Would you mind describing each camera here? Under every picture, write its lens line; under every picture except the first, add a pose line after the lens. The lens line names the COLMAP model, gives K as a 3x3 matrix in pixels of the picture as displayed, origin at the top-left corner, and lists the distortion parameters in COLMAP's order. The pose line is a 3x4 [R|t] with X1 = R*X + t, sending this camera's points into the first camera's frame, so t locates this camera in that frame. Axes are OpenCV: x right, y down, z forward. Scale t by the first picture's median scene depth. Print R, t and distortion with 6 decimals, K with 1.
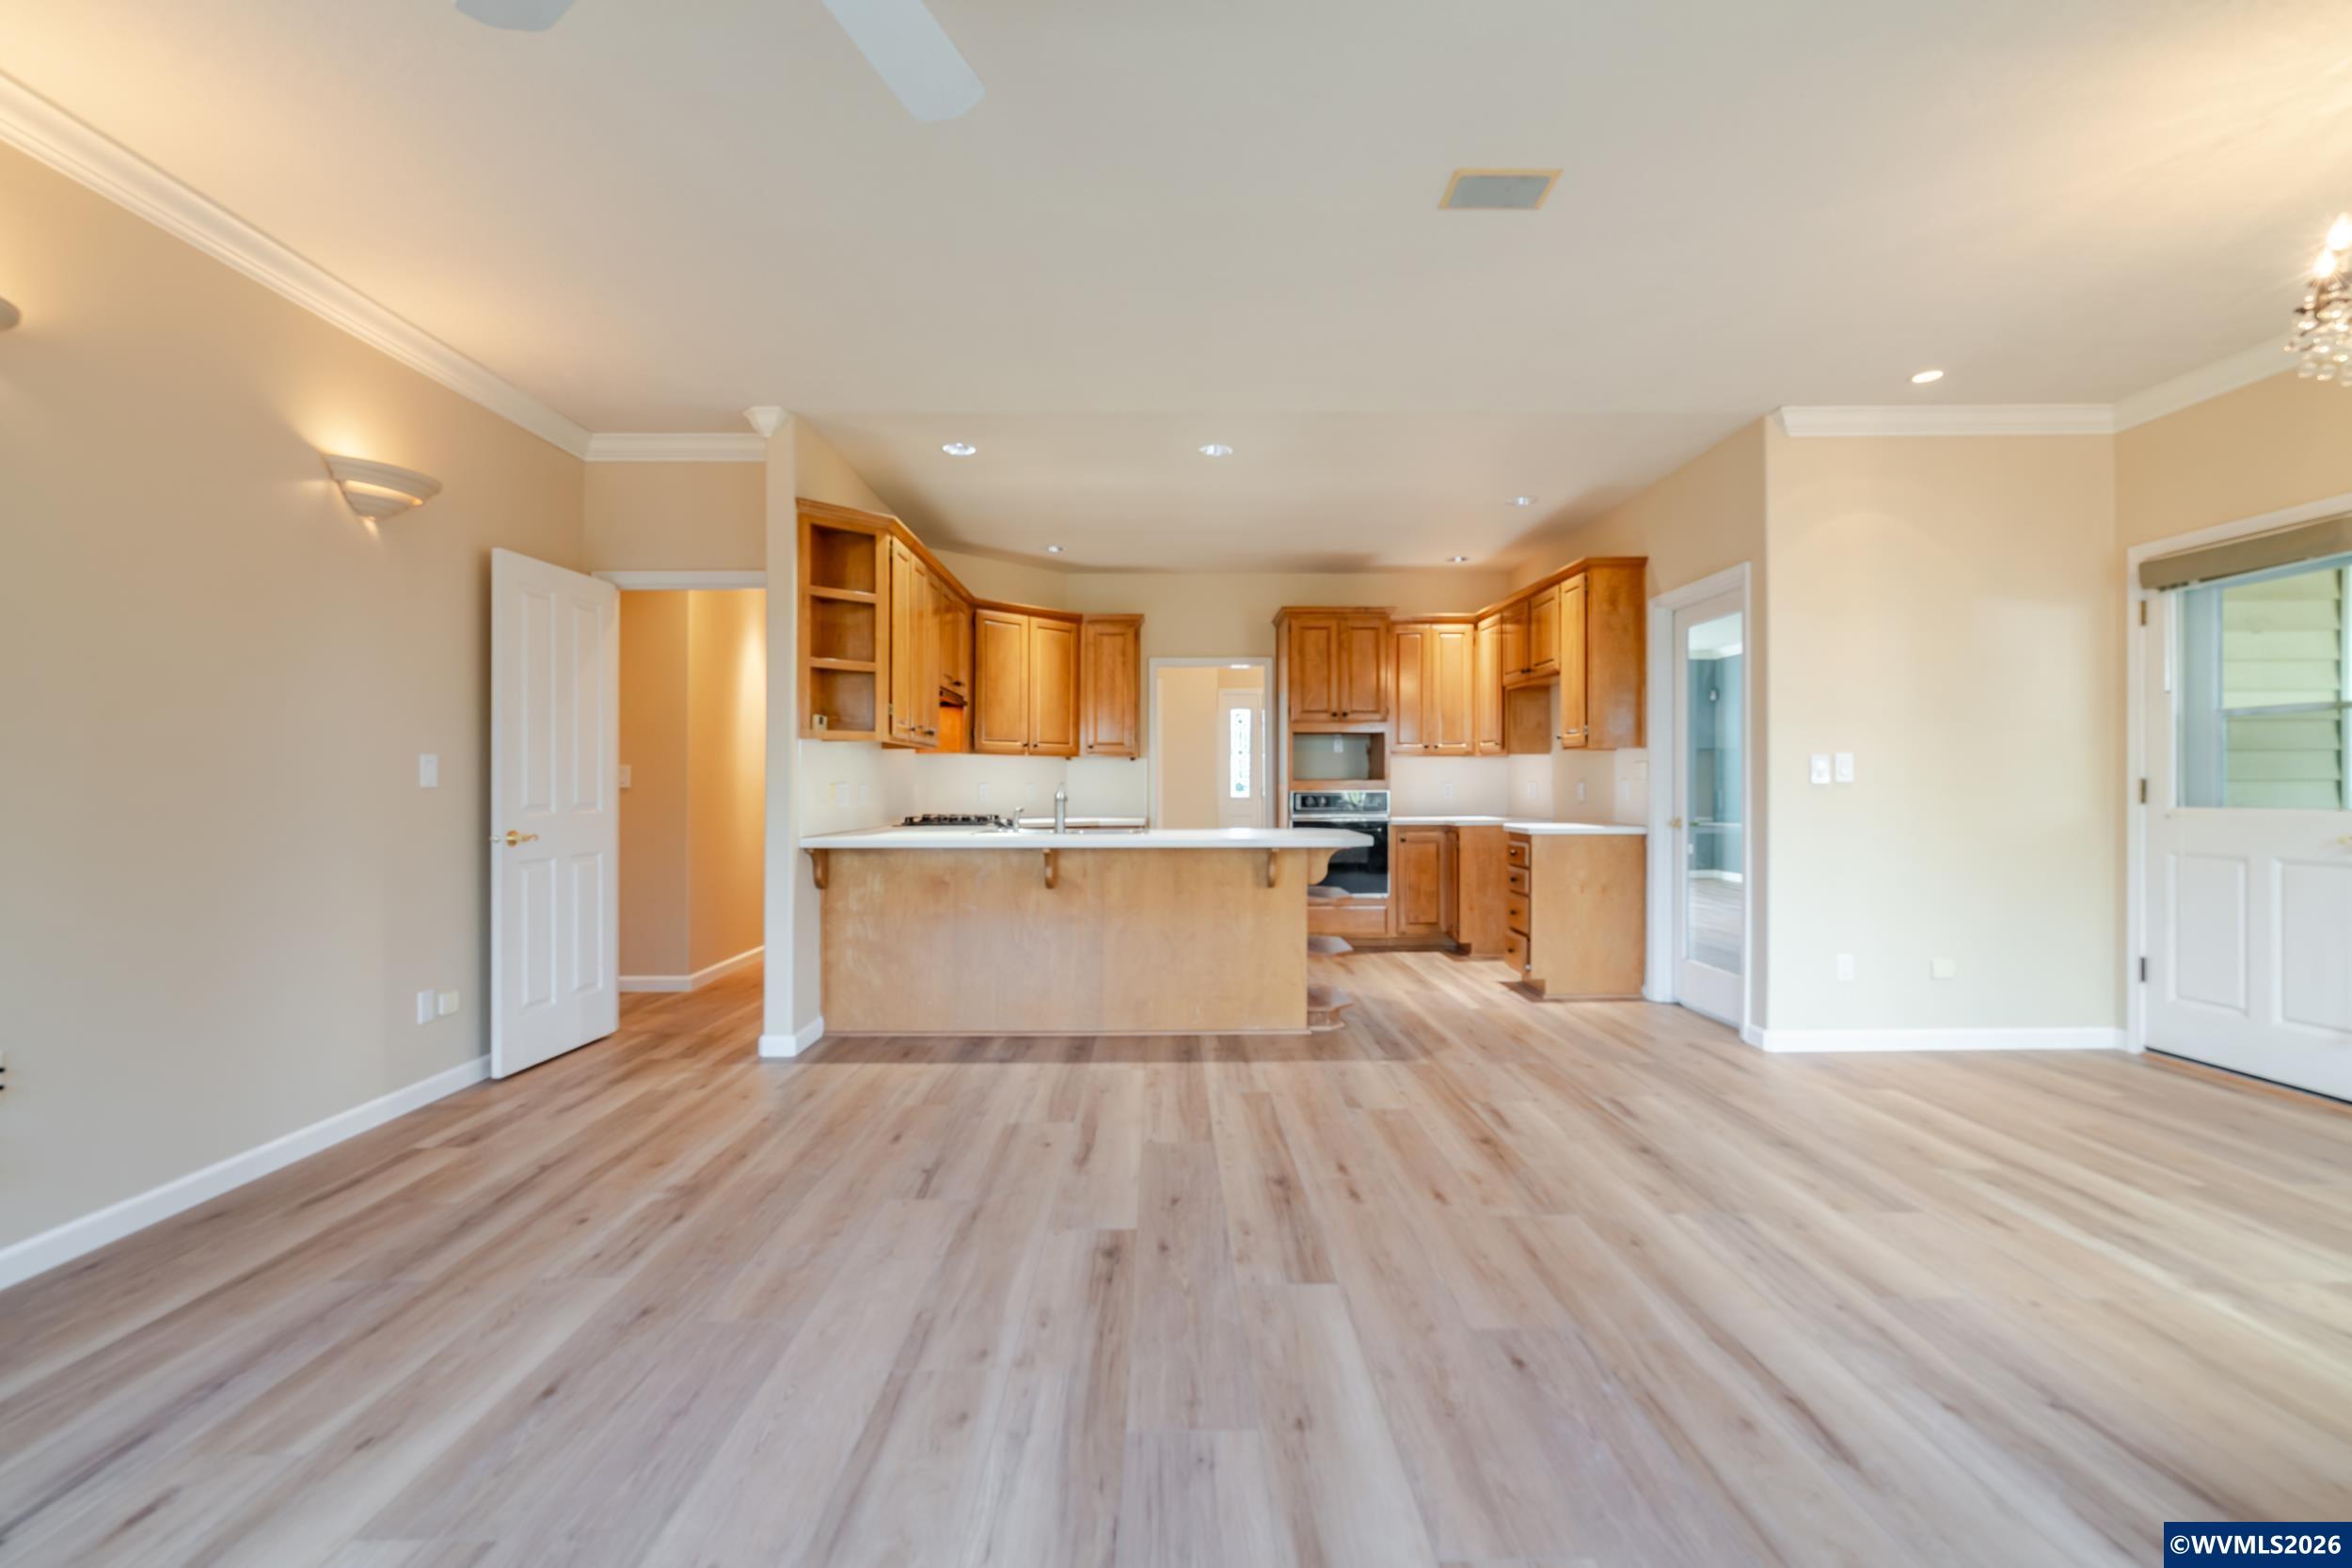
lens RADIAL K [[1065.4, 0, 1152.5], [0, 1065.4, 785.9], [0, 0, 1]] dist [-0.001079, 0.001749]
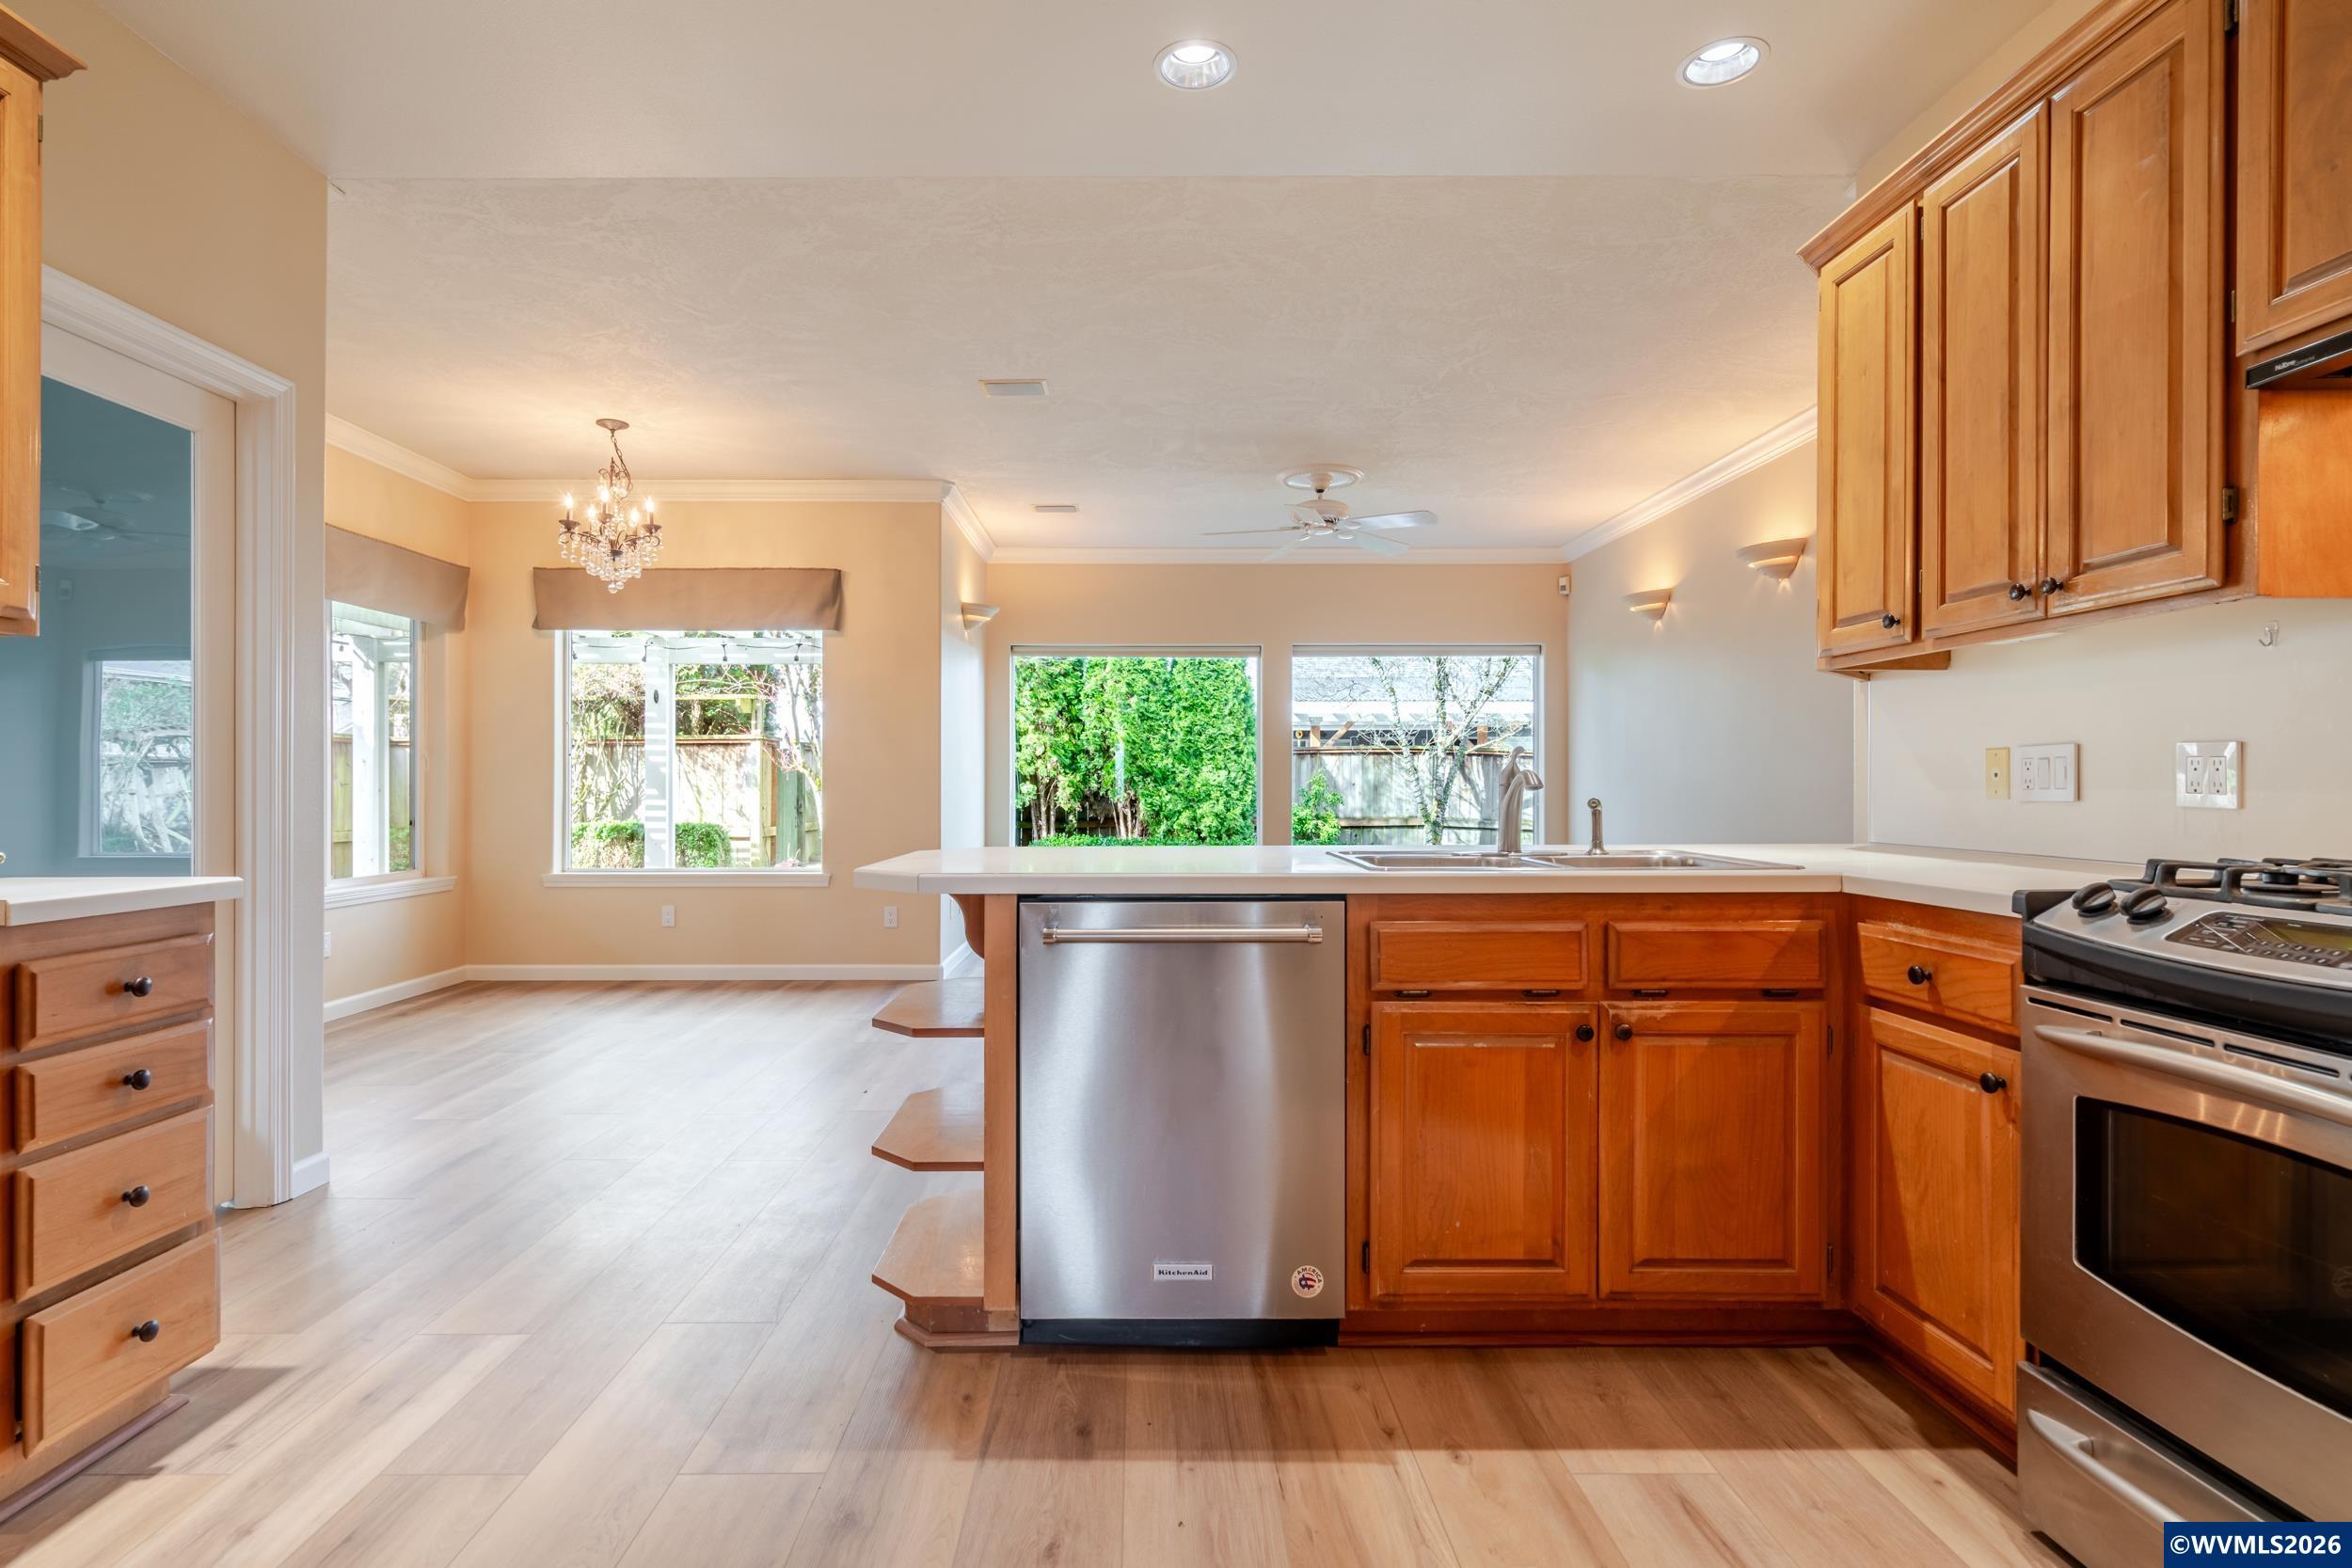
lens RADIAL K [[1162.2, 0, 1129.5], [0, 1162.2, 784.0], [0, 0, 1]] dist [0.000916, 0.000242]
pose [[-0.999995, 0.001634, 0.002524, 0.103050], [0.001638, 0.999997, 0.001851, 0.013792], [-0.002521, 0.001856, -0.999995, 1.848340]]
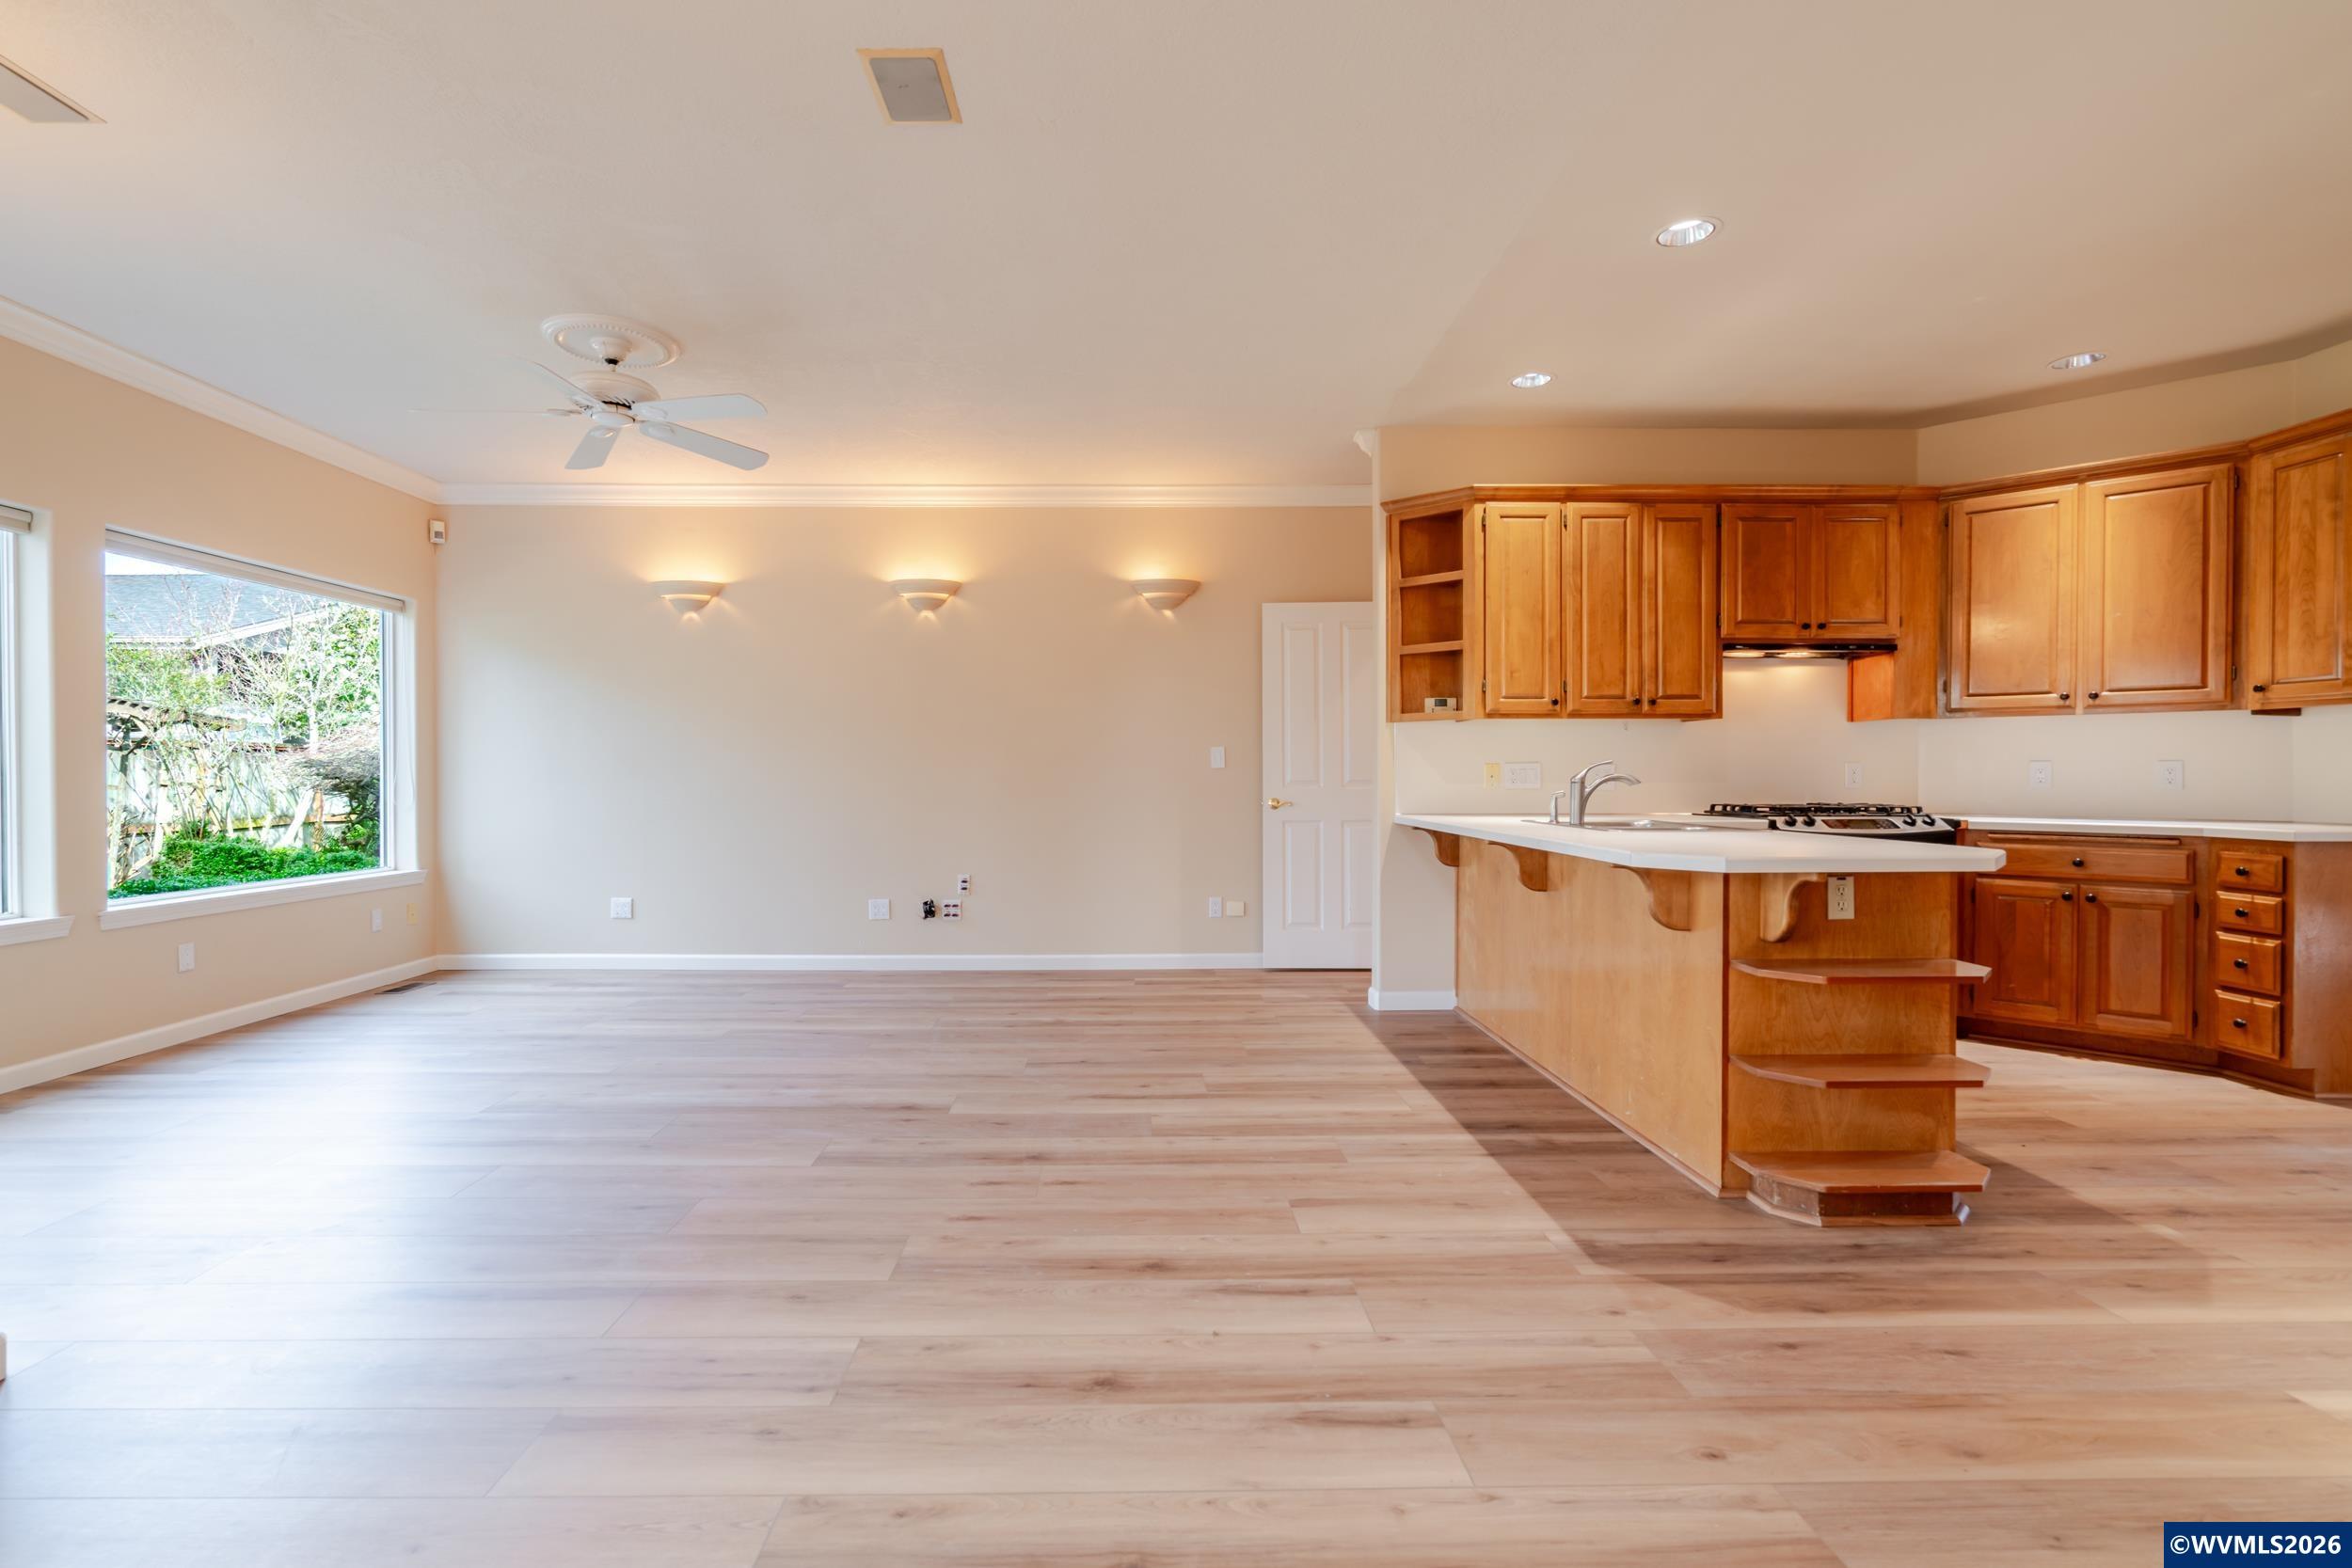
lens RADIAL K [[1065.4, 0, 1152.5], [0, 1065.4, 785.9], [0, 0, 1]] dist [-0.001079, 0.001749]
pose [[0.017944, 0.011580, -0.999772, 0.829796], [0.000205, 0.999933, 0.011585, 0.008114], [0.999839, -0.000413, 0.017941, 0.810360]]
